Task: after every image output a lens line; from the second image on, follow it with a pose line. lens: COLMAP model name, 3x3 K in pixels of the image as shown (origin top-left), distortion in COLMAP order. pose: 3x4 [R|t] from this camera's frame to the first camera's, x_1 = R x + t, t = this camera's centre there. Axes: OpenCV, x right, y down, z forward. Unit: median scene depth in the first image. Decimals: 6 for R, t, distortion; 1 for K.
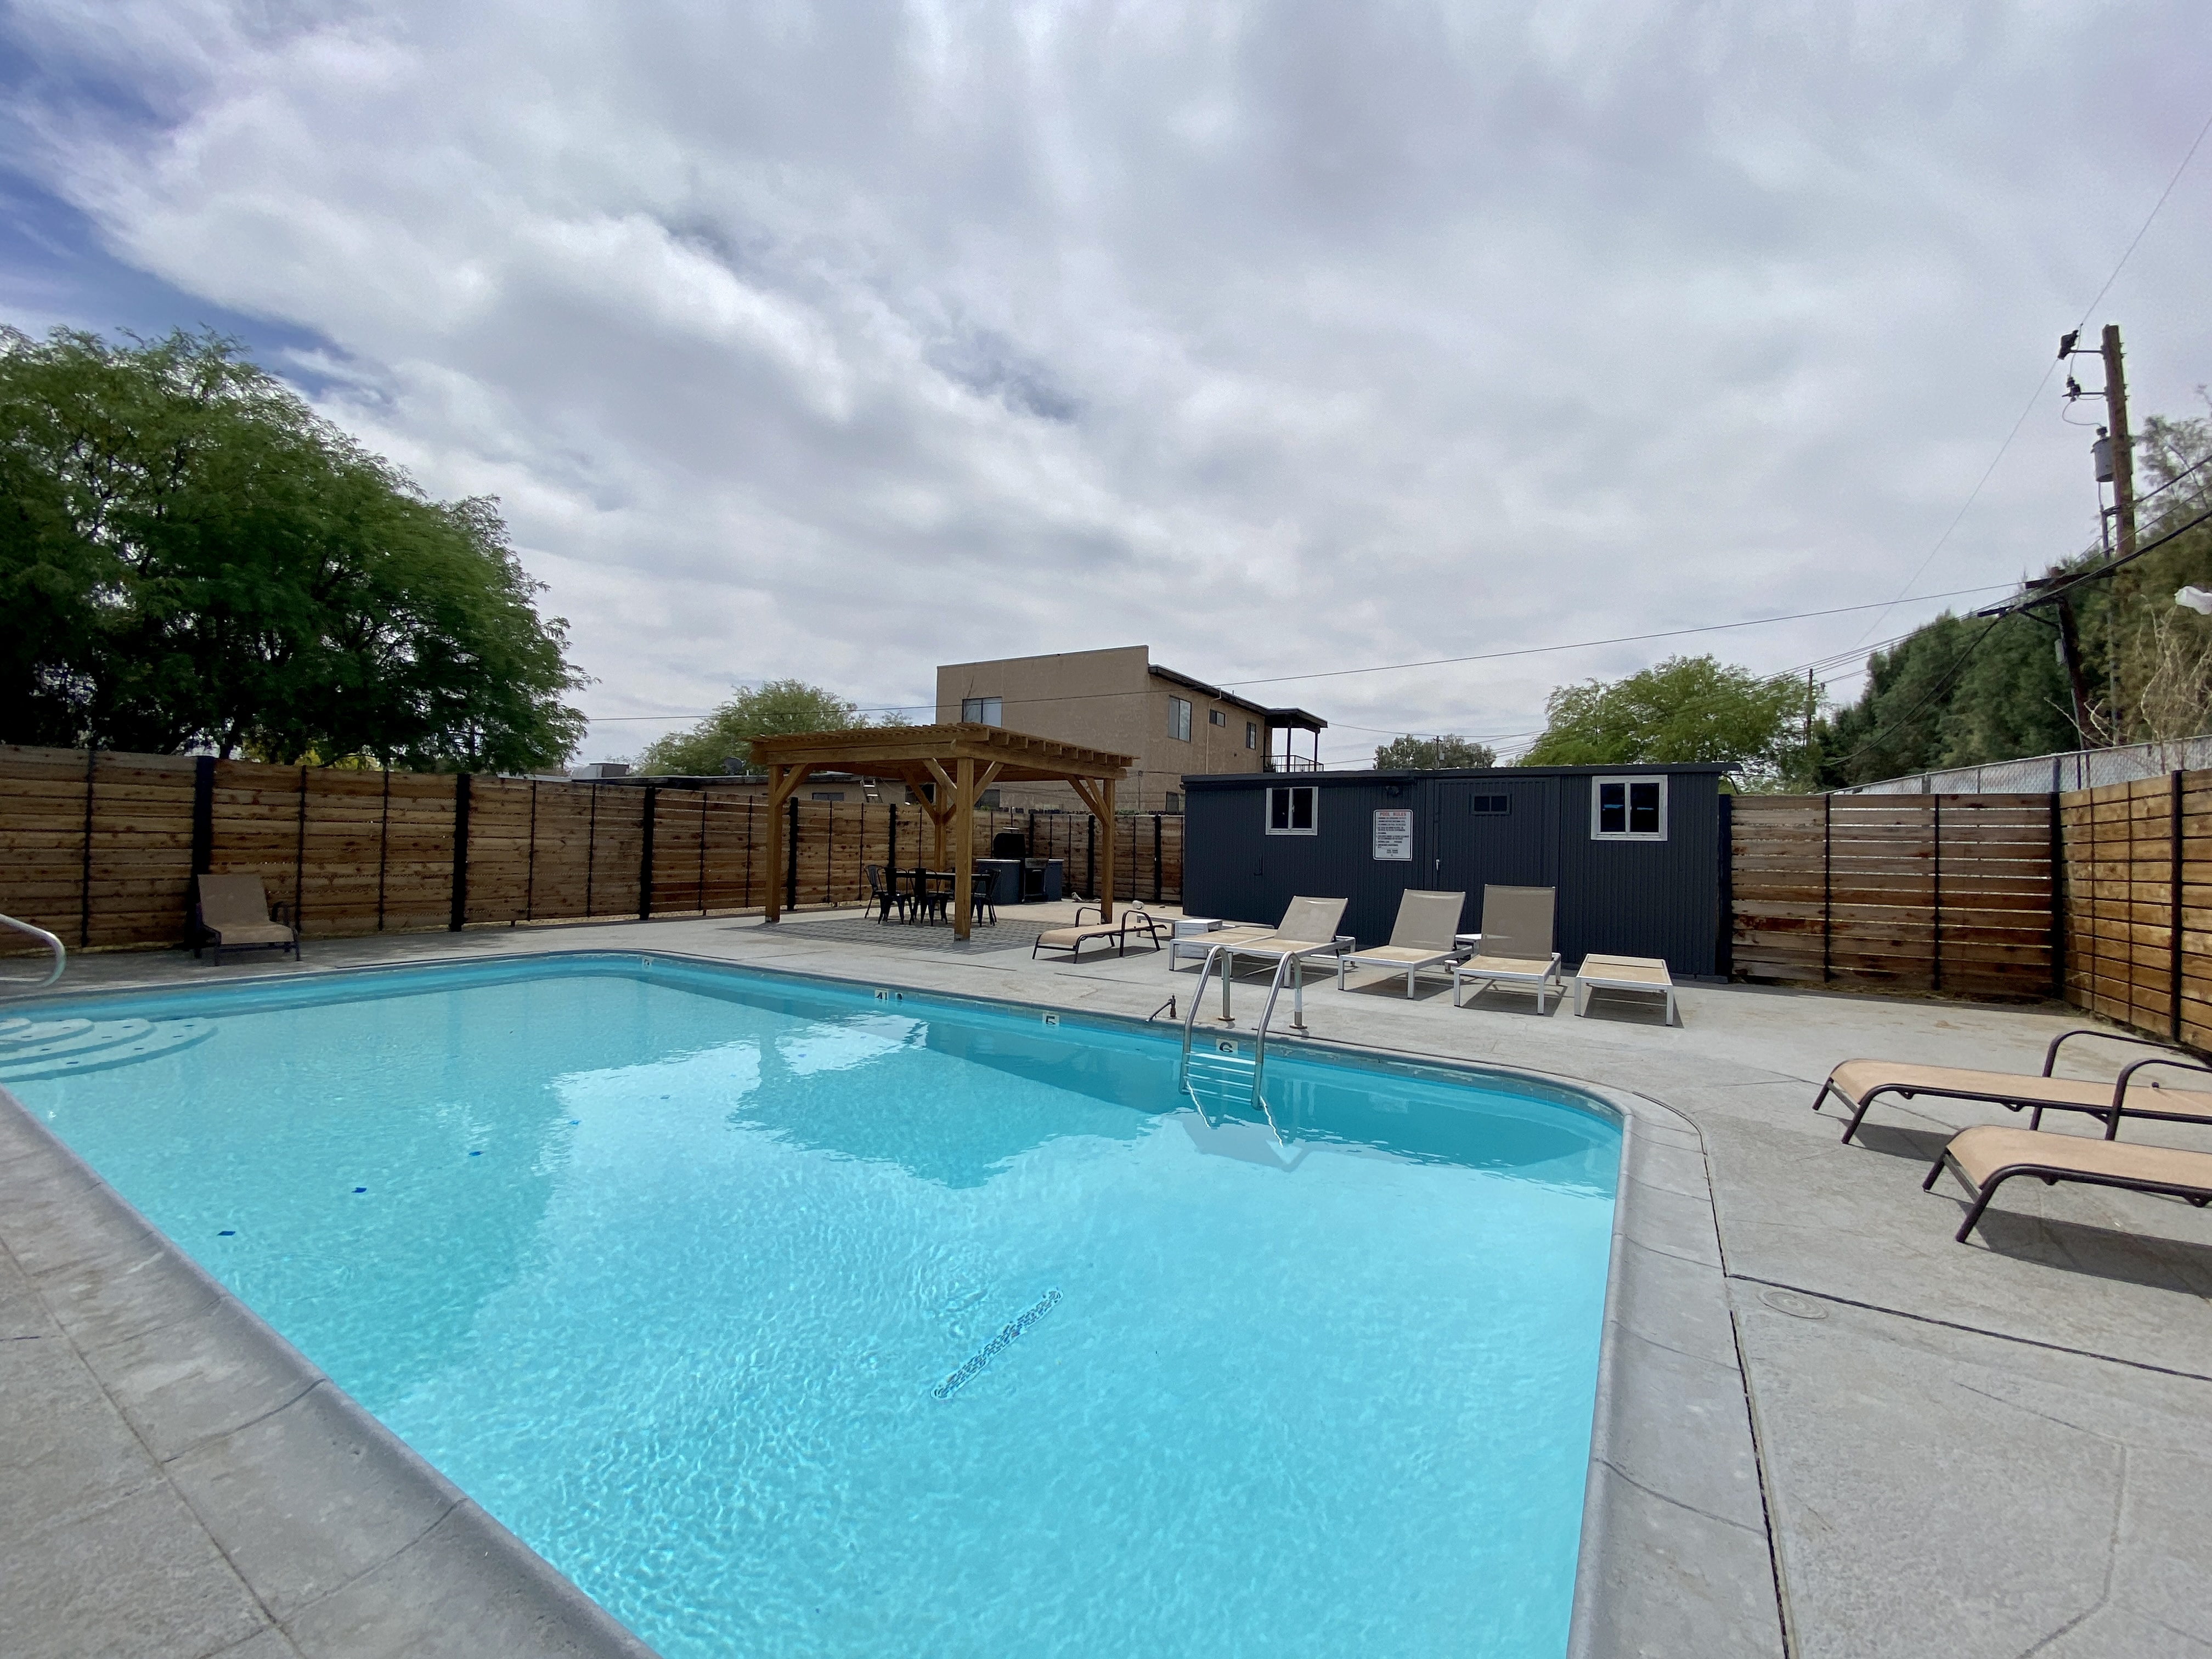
lens RADIAL K [[892.9, 0, 1102.4], [0, 892.9, 820.1], [0, 0, 1]] dist [0.002199, -0.010353]
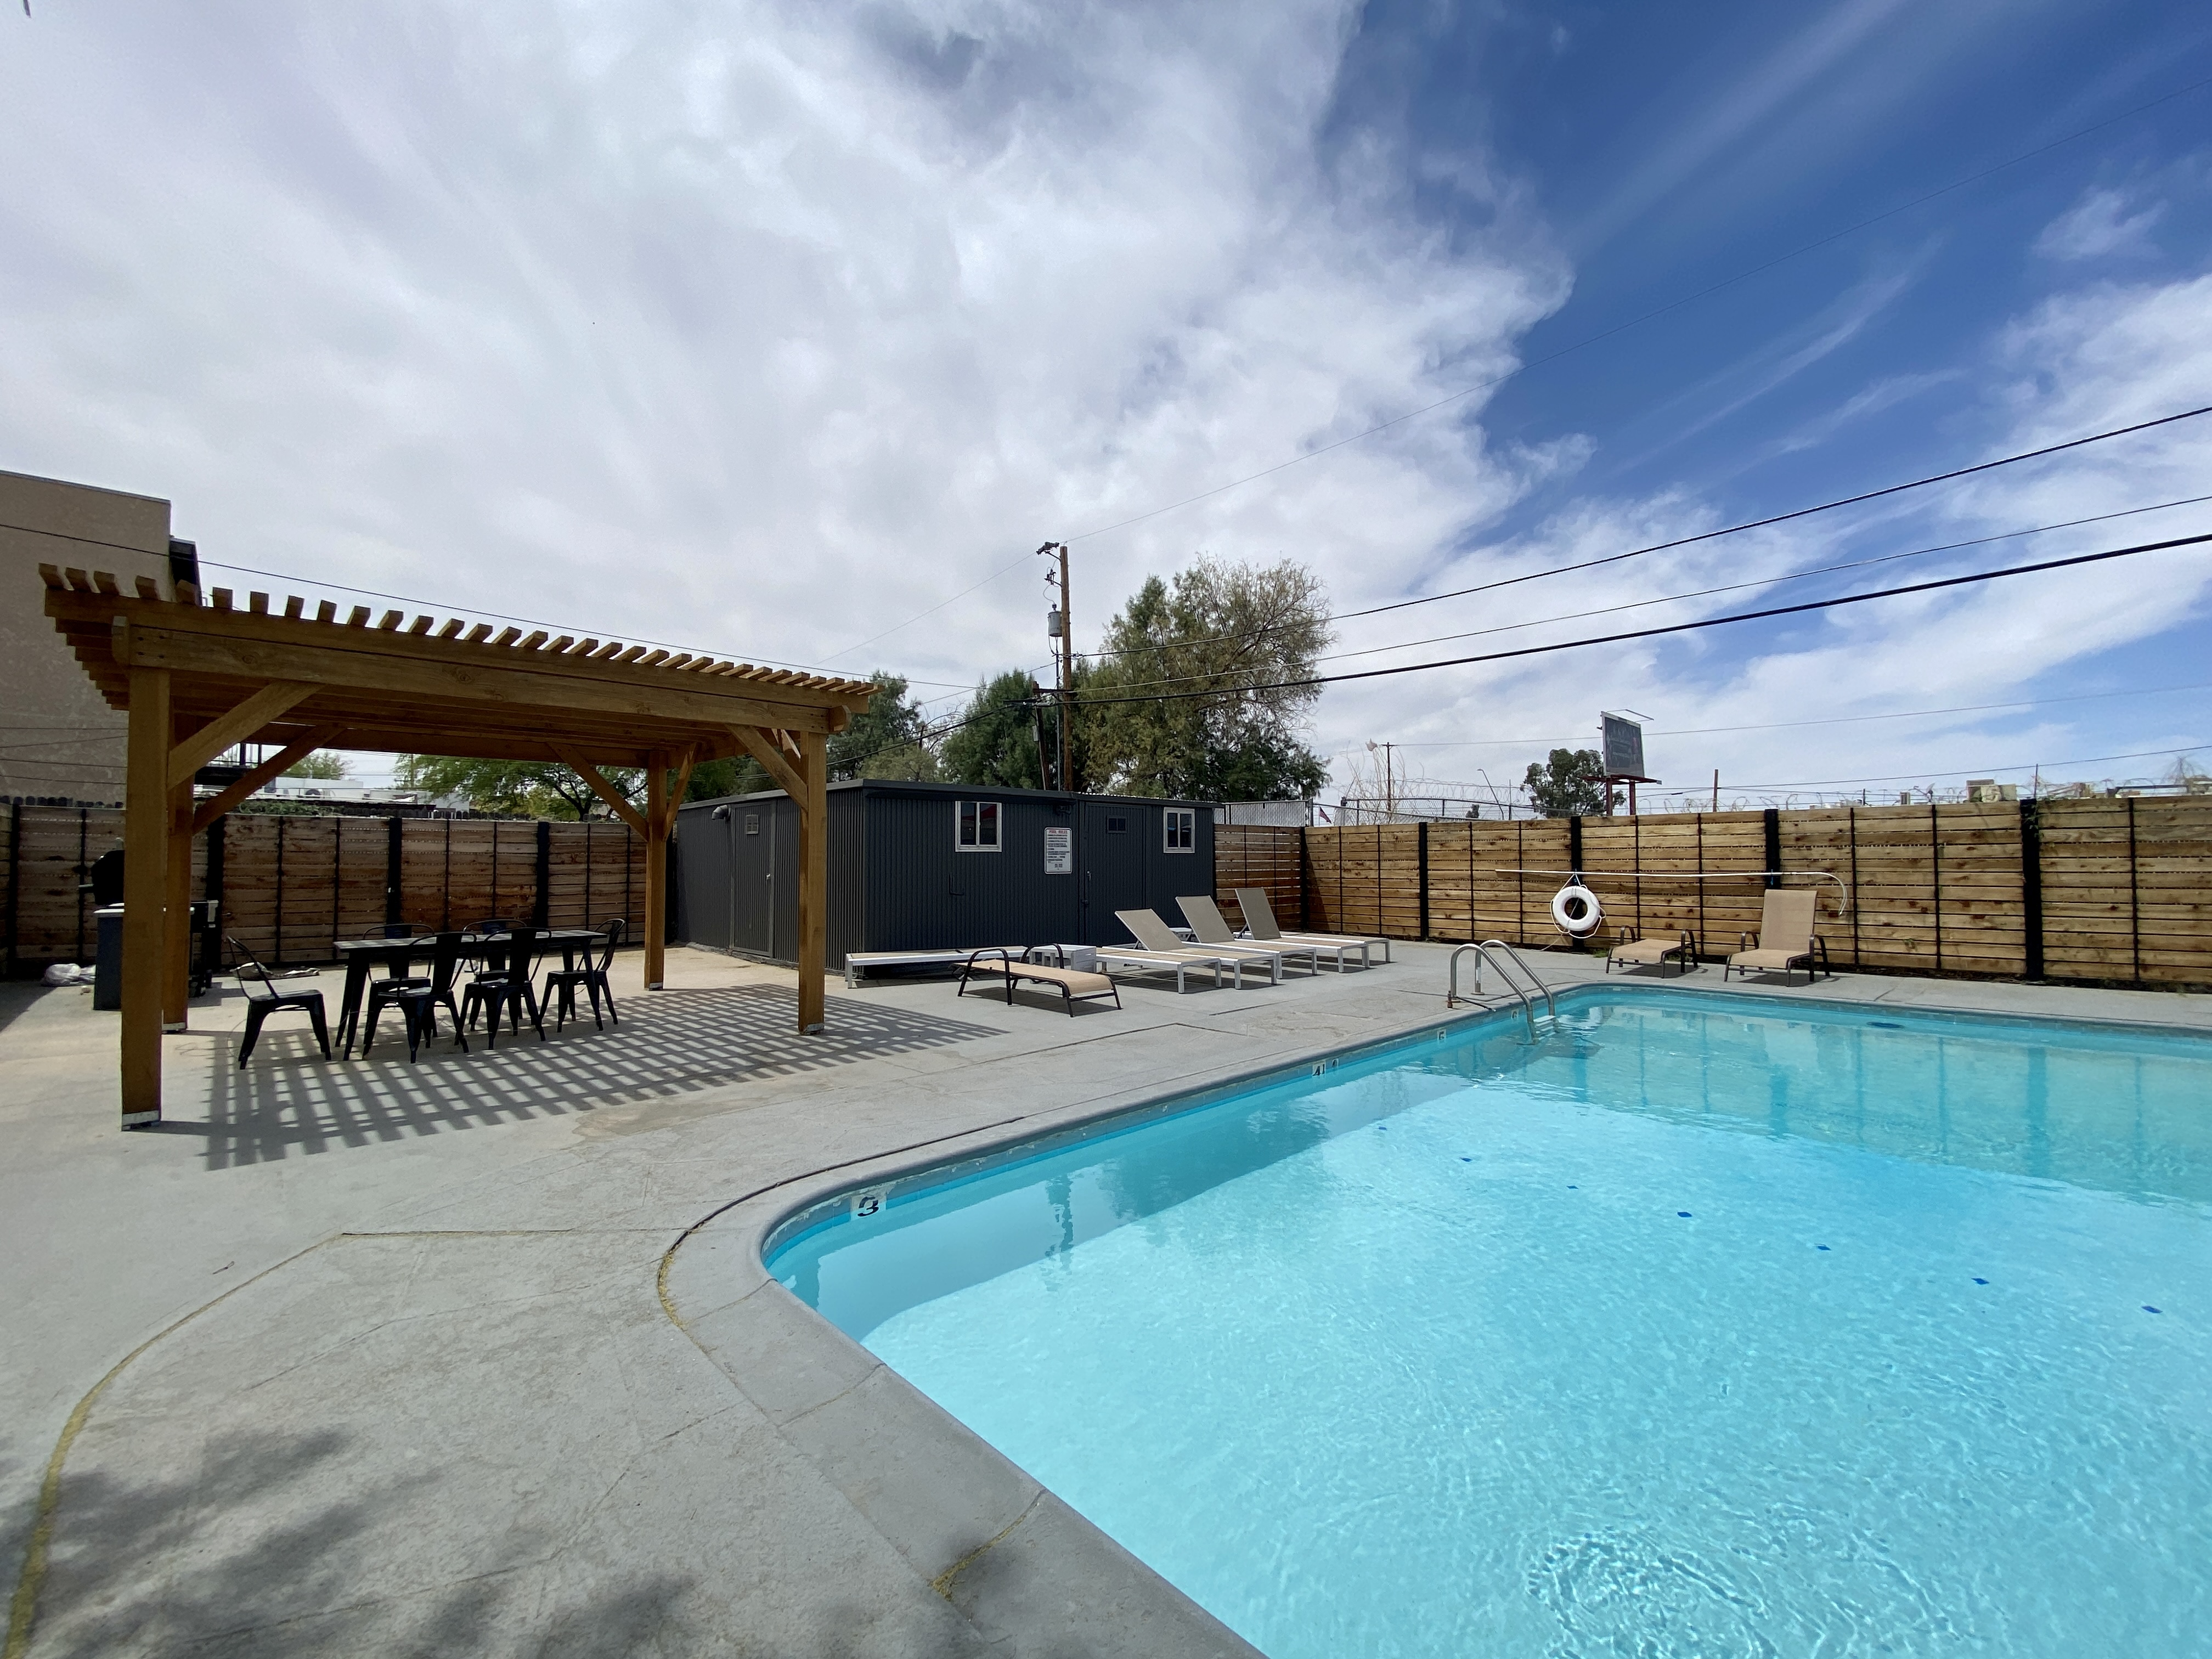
lens RADIAL K [[892.9, 0, 1102.5], [0, 892.9, 840.4], [0, 0, 1]] dist [0.002199, -0.010353]
pose [[0.225285, -0.004116, 0.974284, -0.691071], [-0.018604, 0.999791, 0.008526, -0.006390], [-0.974115, -0.020046, 0.225161, 0.659789]]
